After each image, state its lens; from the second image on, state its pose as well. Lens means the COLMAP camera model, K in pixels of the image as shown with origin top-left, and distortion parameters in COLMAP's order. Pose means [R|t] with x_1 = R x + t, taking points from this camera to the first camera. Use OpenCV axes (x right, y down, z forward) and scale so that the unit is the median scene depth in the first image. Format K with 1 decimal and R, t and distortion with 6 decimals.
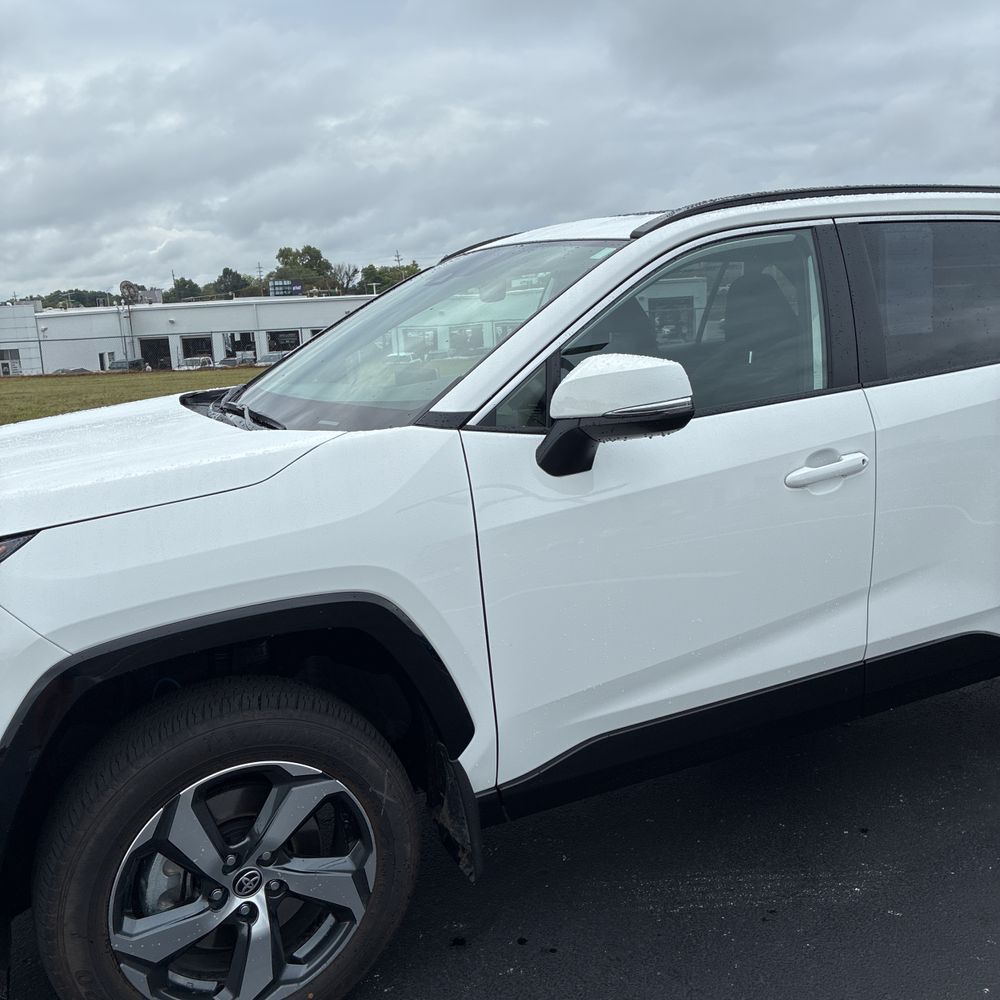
lens RADIAL K [[1032.8, 0, 496.9], [0, 1032.8, 502.4], [0, 0, 1]] dist [0.022794, 0.001853]
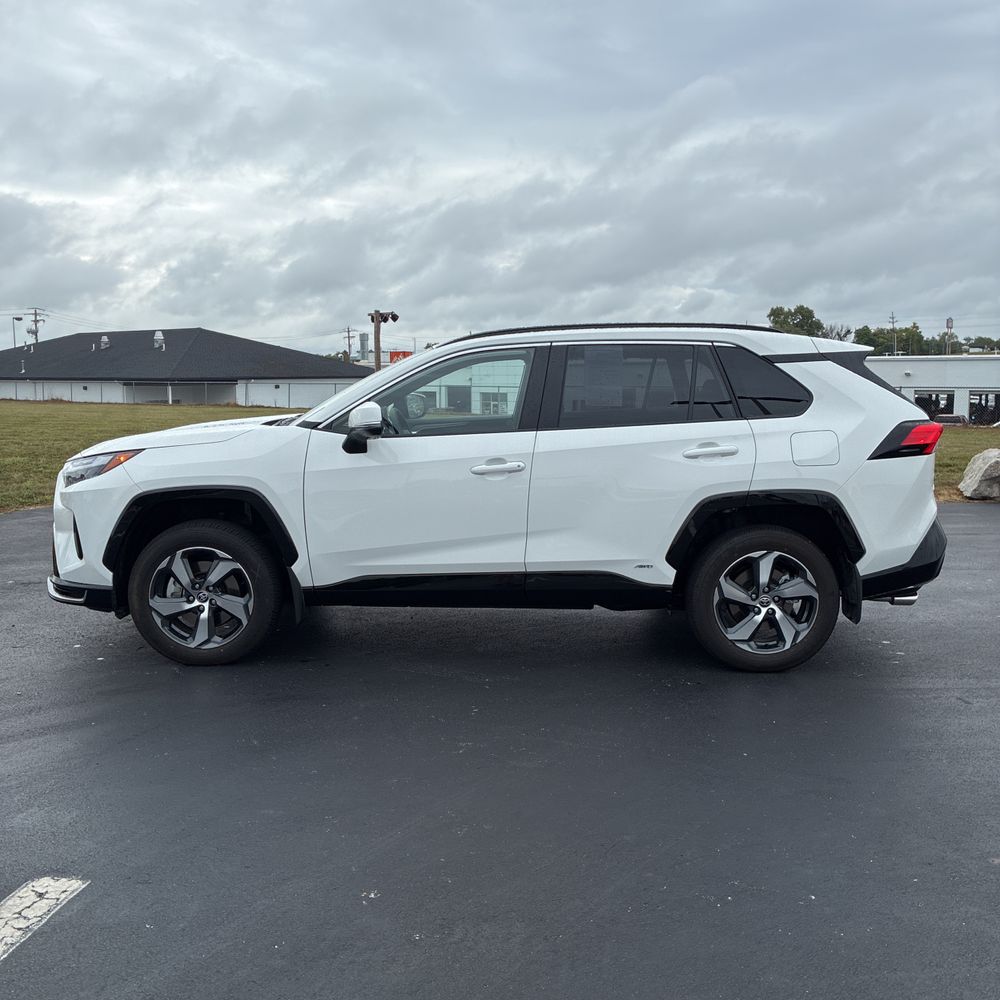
lens RADIAL K [[1032.8, 0, 496.9], [0, 1032.8, 502.4], [0, 0, 1]] dist [0.022794, 0.001853]
pose [[0.886988, 0.108252, -0.448925, 1.223929], [-0.131321, 0.991129, -0.020468, 0.075760], [0.442727, 0.077108, 0.893335, -0.780588]]
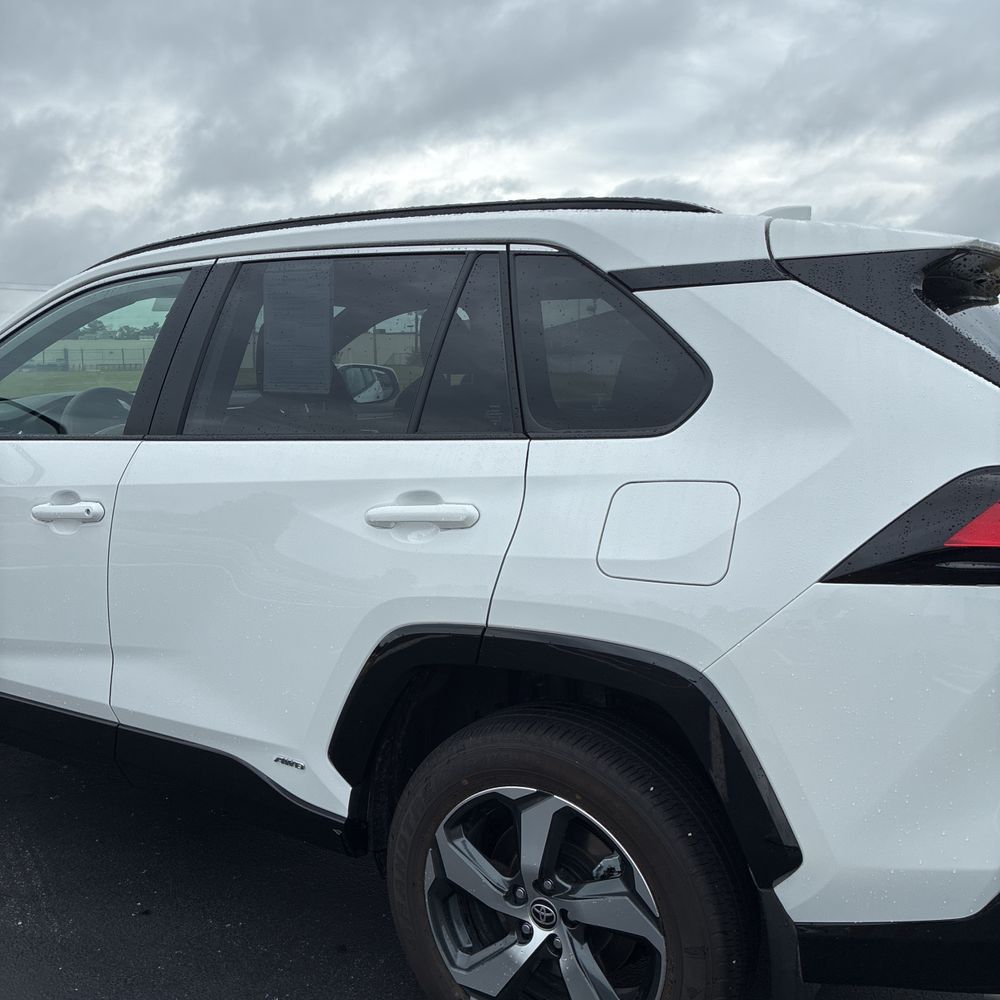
lens RADIAL K [[1032.8, 0, 496.9], [0, 1032.8, 502.4], [0, 0, 1]] dist [0.022794, 0.001853]
pose [[0.518437, 0.179500, -0.836064, 1.380101], [-0.190089, 0.977448, 0.091982, -0.212274], [0.833720, 0.111240, 0.540867, 0.804455]]
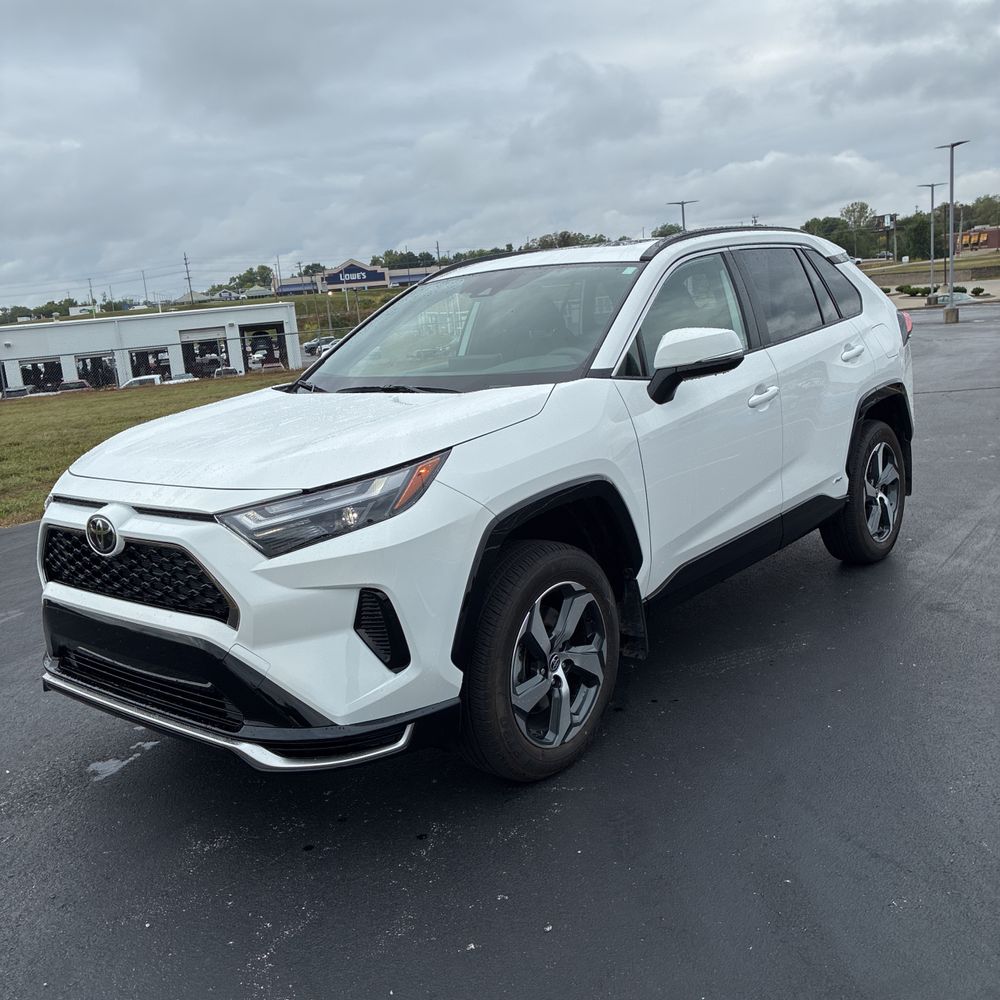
lens RADIAL K [[1032.8, 0, 496.9], [0, 1032.8, 502.4], [0, 0, 1]] dist [0.022794, 0.001853]
pose [[0.915477, -0.106315, 0.388072, -0.741459], [0.115832, 0.993268, -0.001140, 0.090573], [-0.385338, 0.045995, 0.921628, -0.365350]]
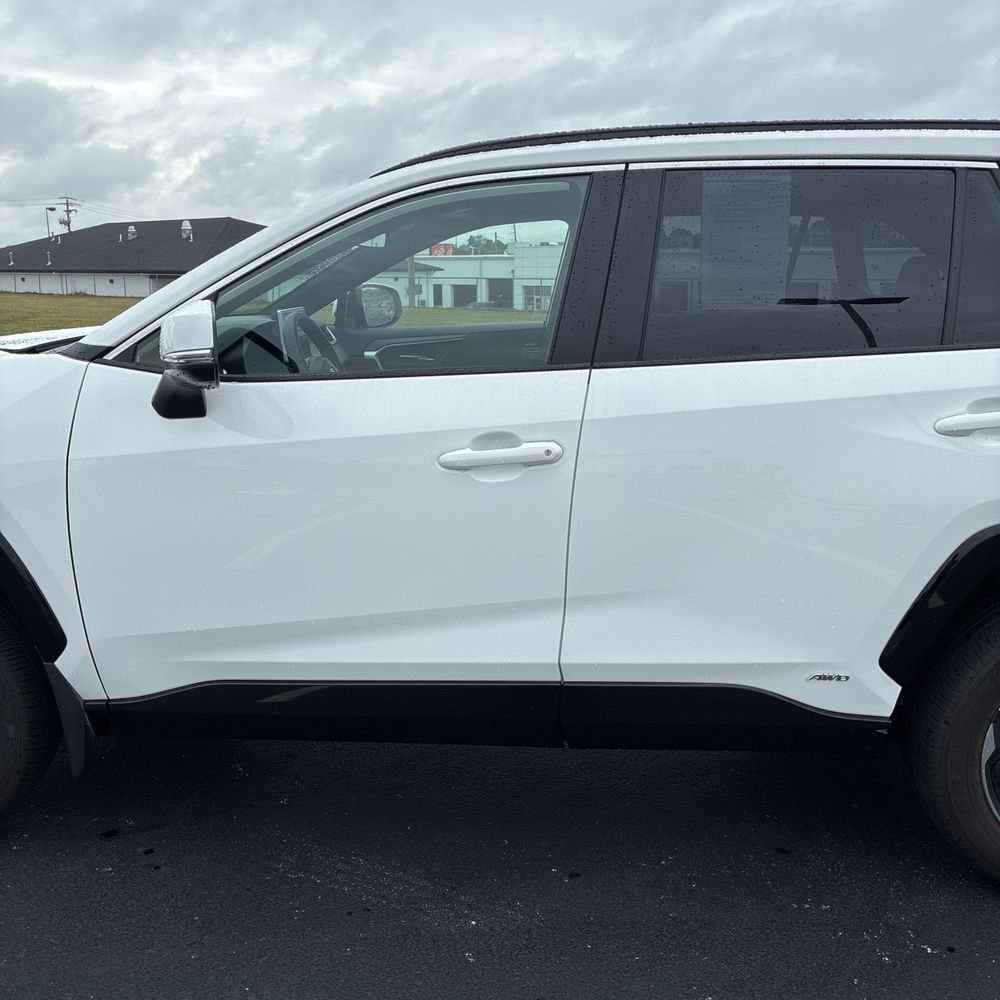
lens RADIAL K [[1009.1, 0, 474.7], [0, 1009.1, 500.2], [0, 0, 1]] dist [0.075884, -0.134242]
pose [[0.863261, 0.162995, -0.477716, 0.717586], [-0.137386, 0.986570, 0.088350, -0.066826], [0.485700, -0.010638, 0.874061, 0.240128]]
